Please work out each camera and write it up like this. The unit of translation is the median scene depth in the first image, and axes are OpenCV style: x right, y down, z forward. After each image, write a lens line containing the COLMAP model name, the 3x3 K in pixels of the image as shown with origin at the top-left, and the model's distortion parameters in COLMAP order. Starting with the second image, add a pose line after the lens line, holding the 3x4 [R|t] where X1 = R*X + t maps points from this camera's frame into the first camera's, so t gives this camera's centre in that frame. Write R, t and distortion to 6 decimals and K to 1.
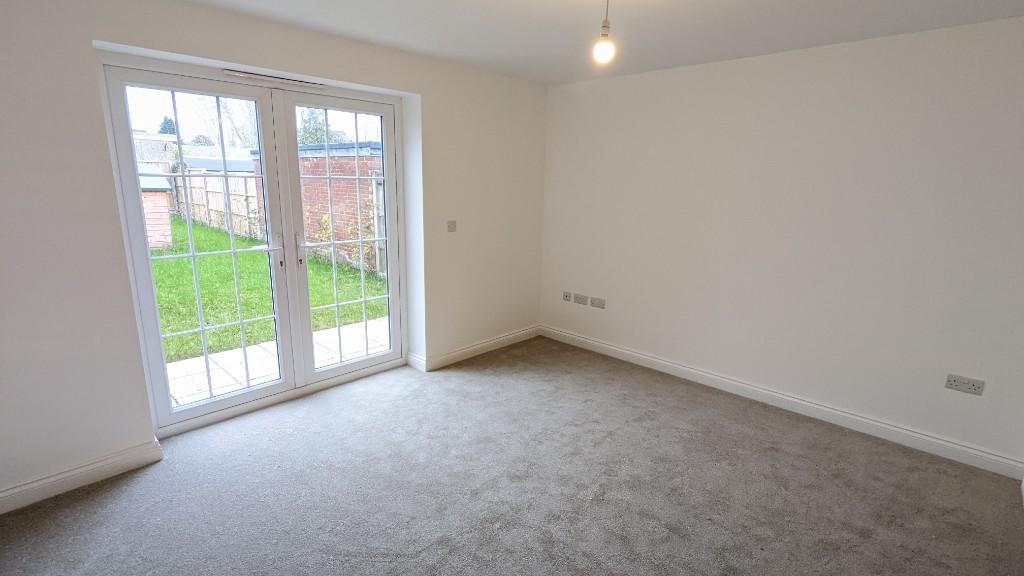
lens RADIAL K [[483.1, 0, 515.7], [0, 483.1, 287.3], [0, 0, 1]] dist [-0.001520, -0.000069]
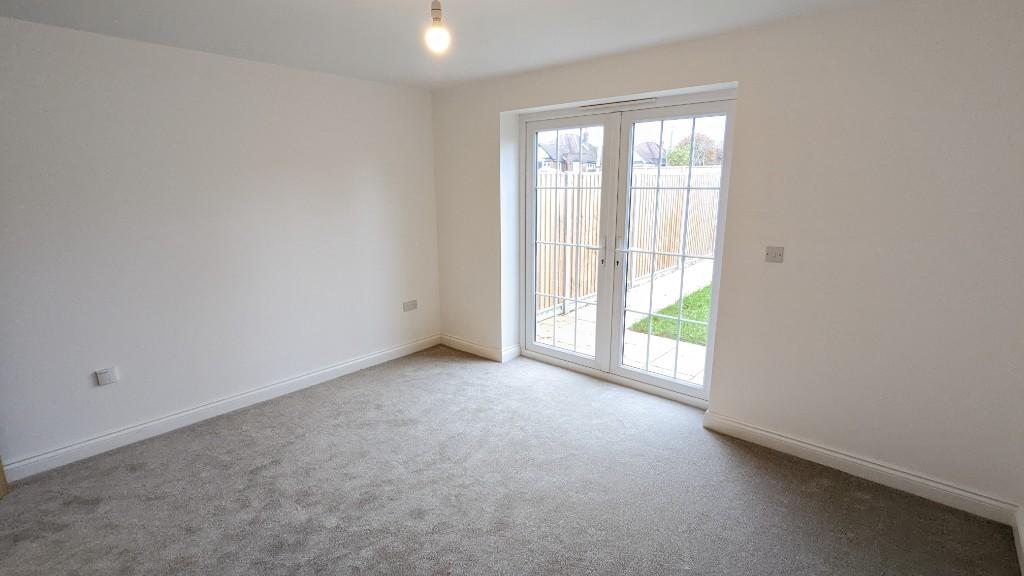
lens RADIAL K [[483.1, 0, 516.0], [0, 483.1, 288.6], [0, 0, 1]] dist [-0.001520, -0.000069]
pose [[0.057976, 0.190394, -0.979994, 0.600087], [-0.223884, 0.959122, 0.173094, -0.127218], [0.972890, 0.209369, 0.098233, 0.626429]]
